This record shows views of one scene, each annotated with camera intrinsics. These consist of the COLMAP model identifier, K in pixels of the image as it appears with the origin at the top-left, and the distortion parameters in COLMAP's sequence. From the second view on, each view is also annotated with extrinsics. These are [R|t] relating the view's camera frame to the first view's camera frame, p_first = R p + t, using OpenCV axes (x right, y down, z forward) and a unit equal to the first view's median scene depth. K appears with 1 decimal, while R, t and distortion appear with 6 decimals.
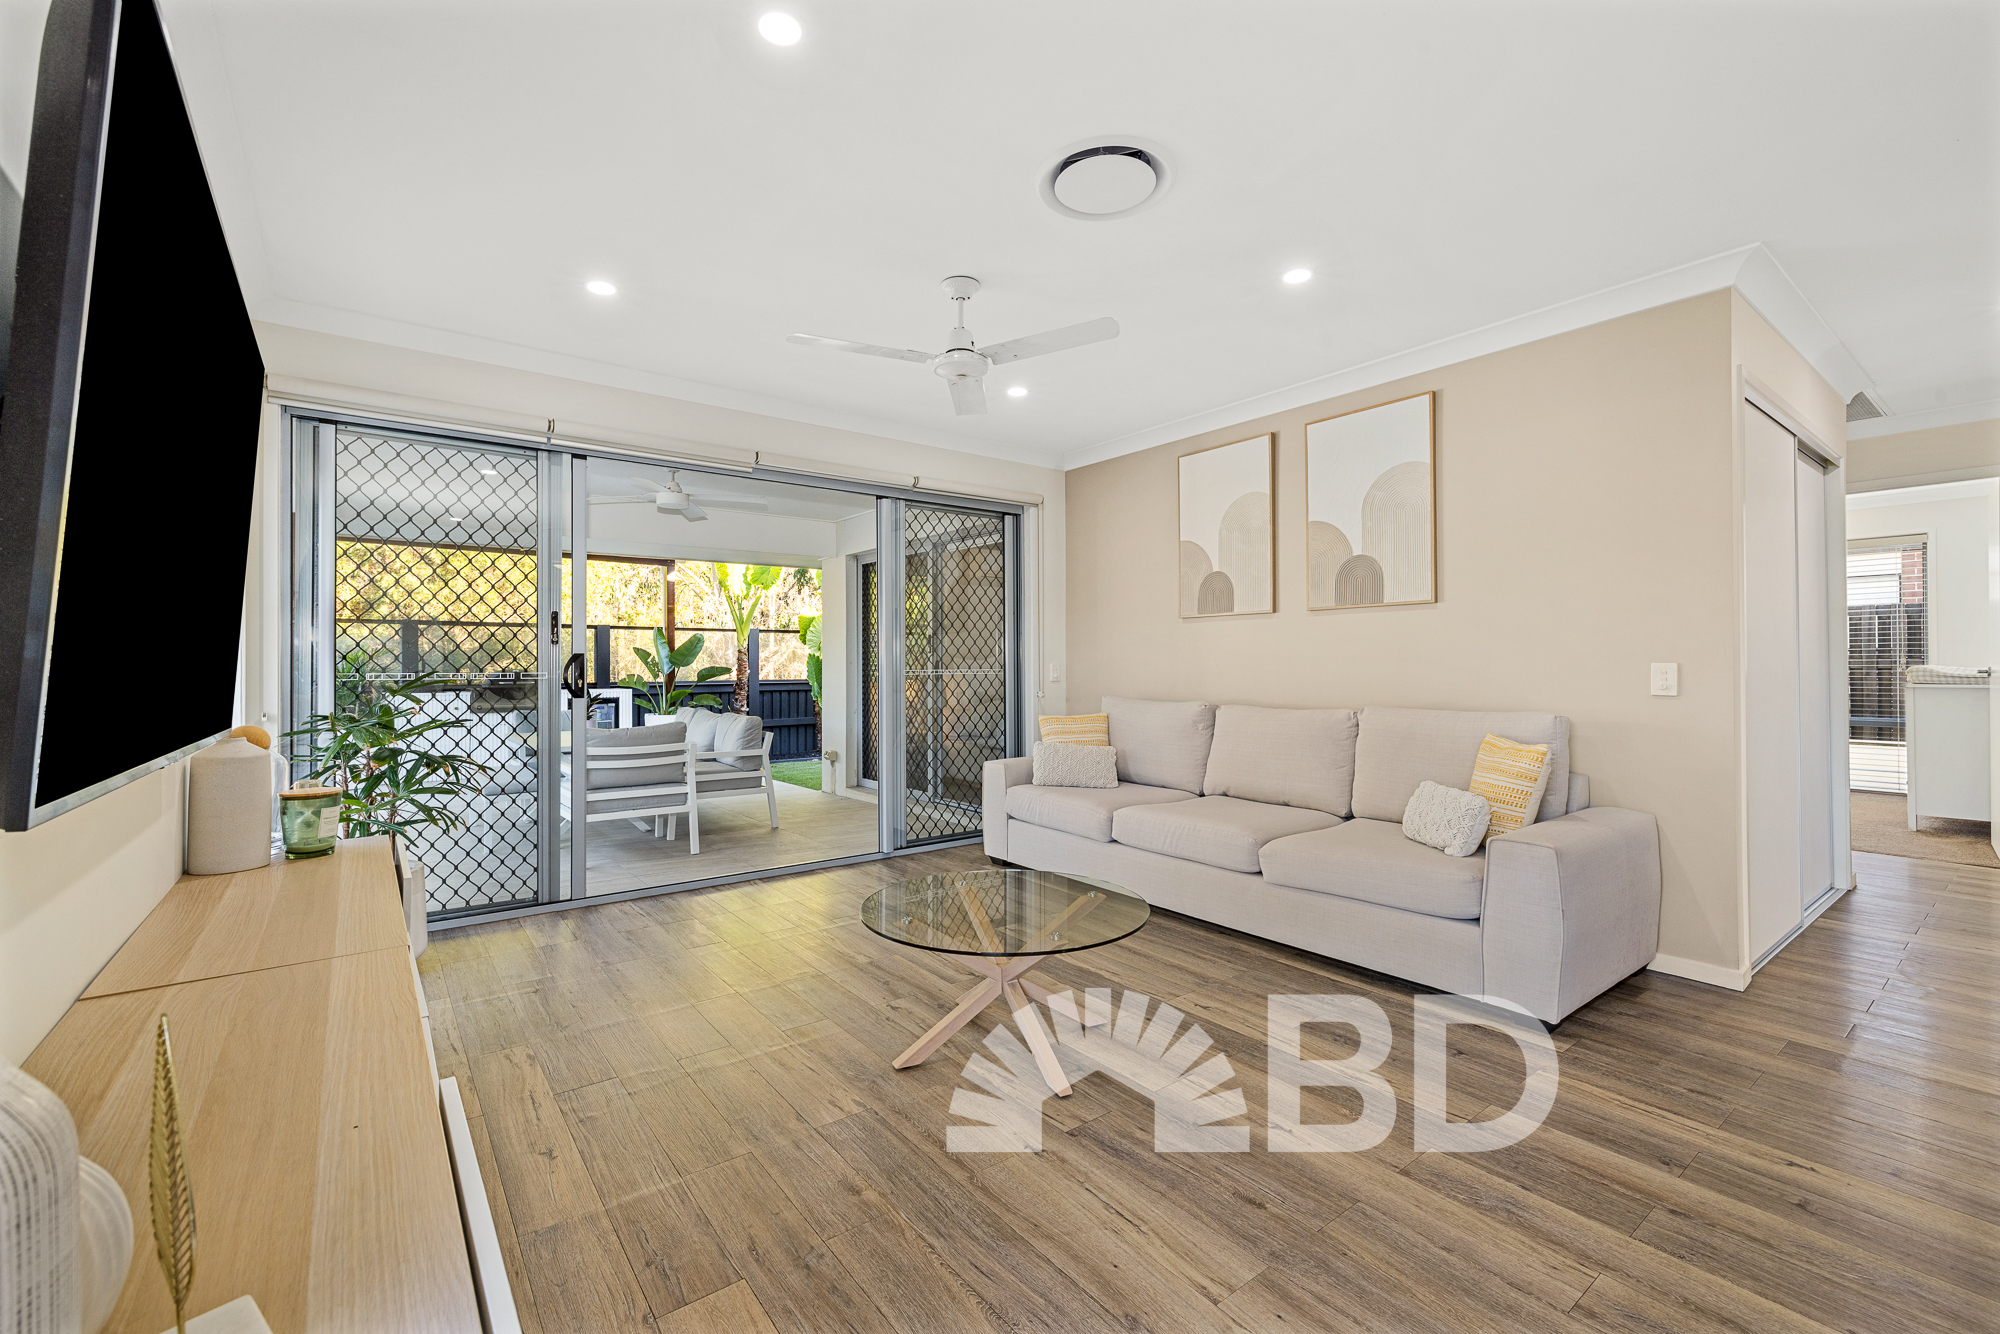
lens RADIAL K [[858.3, 0, 1002.5], [0, 858.3, 659.3], [0, 0, 1]] dist [-0.000245, -0.000051]
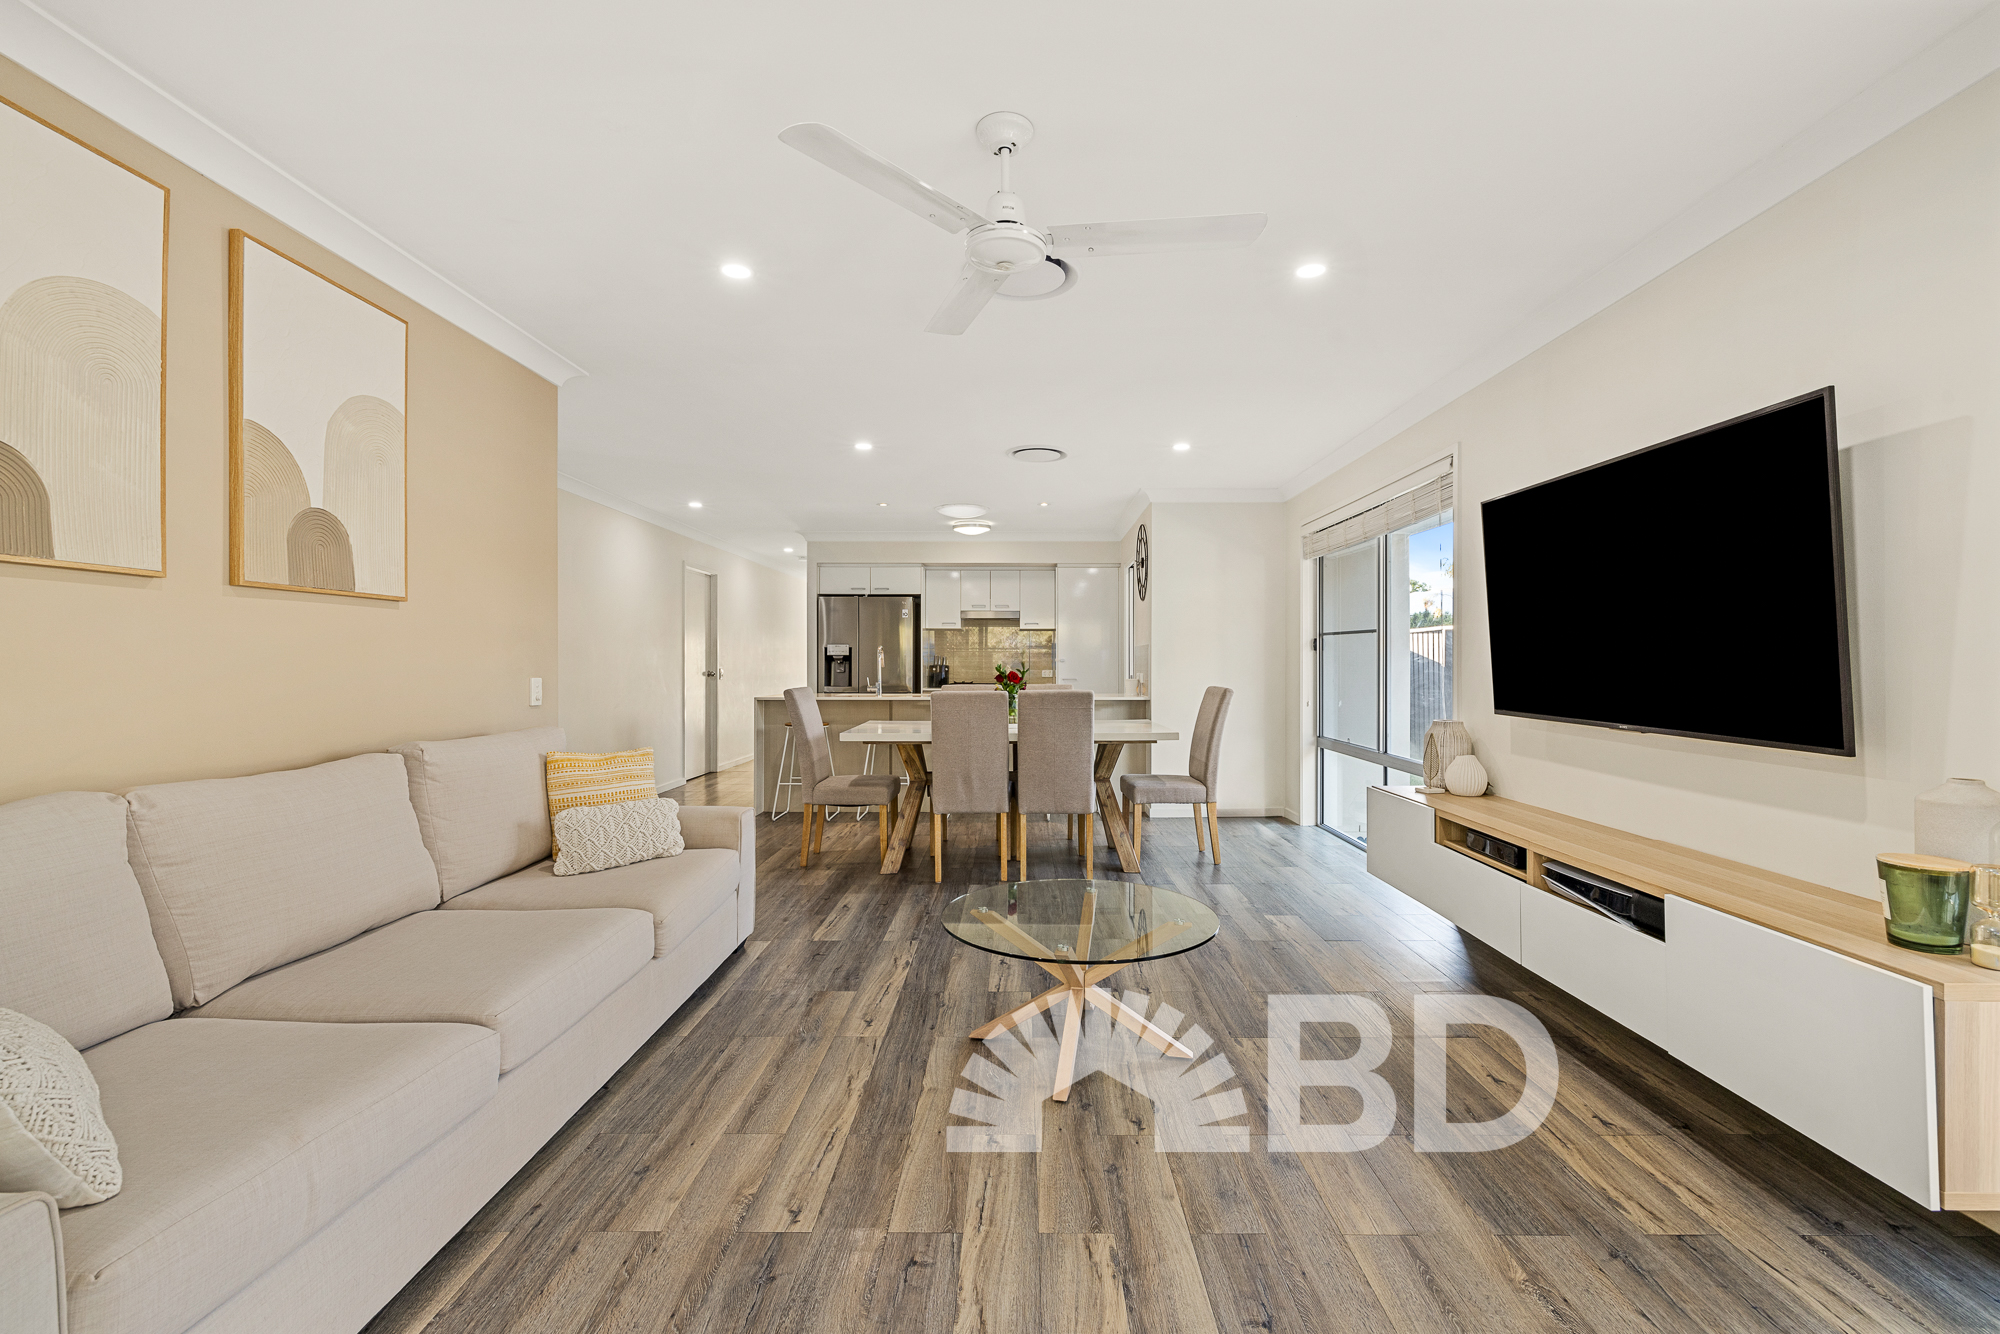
lens RADIAL K [[858.3, 0, 1017.9], [0, 858.3, 659.5], [0, 0, 1]] dist [-0.000245, -0.000051]
pose [[-0.790922, 0.005579, 0.611891, -0.476084], [-0.001776, 0.999933, -0.011413, -0.009068], [-0.611914, -0.010113, -0.790859, 1.542063]]
